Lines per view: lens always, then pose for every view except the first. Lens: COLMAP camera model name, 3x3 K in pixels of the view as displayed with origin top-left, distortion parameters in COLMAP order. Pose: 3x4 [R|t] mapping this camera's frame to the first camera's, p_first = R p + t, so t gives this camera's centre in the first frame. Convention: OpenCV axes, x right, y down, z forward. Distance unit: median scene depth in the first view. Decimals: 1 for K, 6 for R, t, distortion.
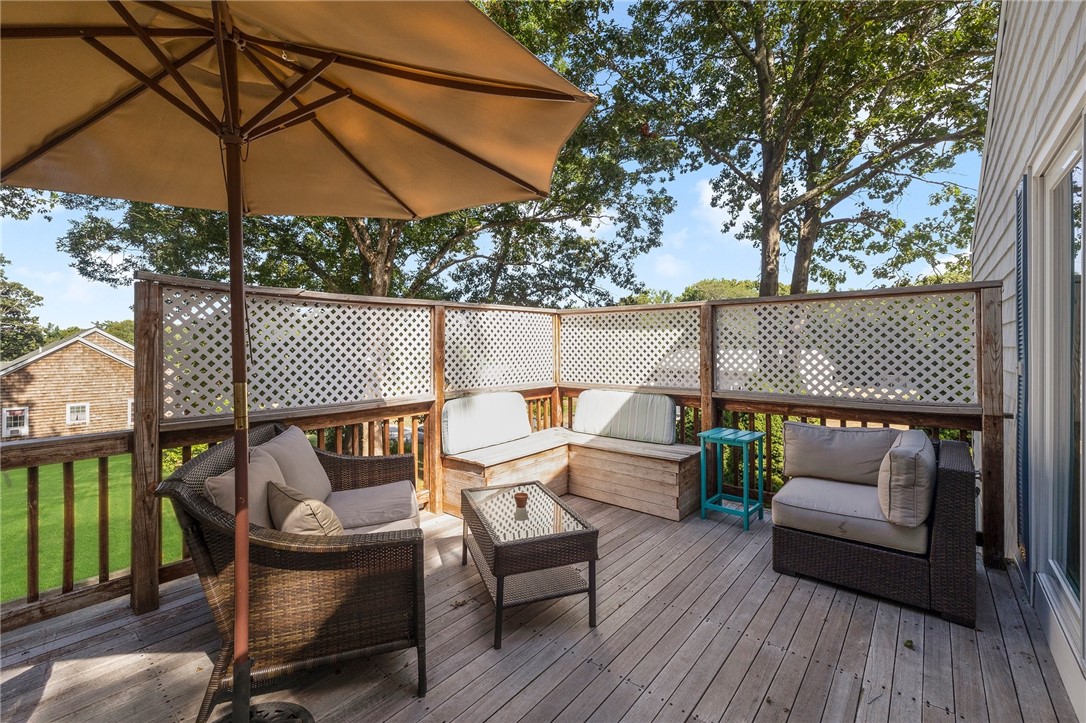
lens RADIAL K [[463.4, 0, 534.8], [0, 463.4, 349.5], [0, 0, 1]] dist [-0.000717, 0.000870]
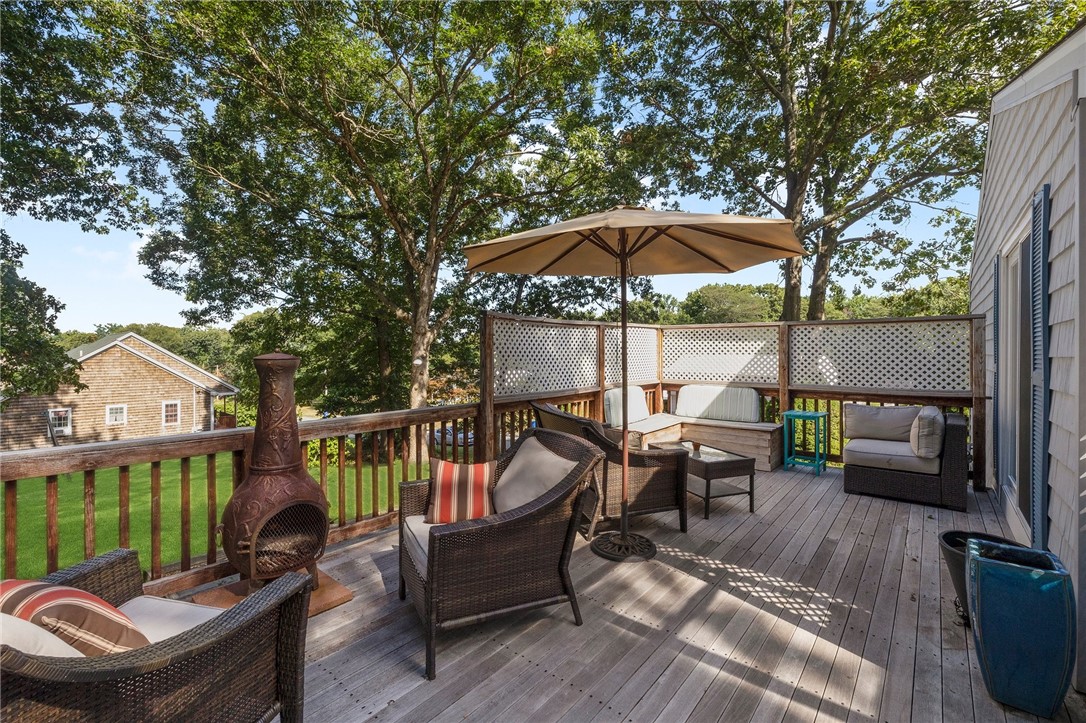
lens RADIAL K [[463.4, 0, 540.2], [0, 463.4, 356.9], [0, 0, 1]] dist [-0.000717, 0.000870]
pose [[0.999975, 0.002587, 0.006542, -0.115646], [-0.002627, 0.999978, 0.006065, -0.000909], [-0.006526, -0.006082, 0.999960, -0.126338]]
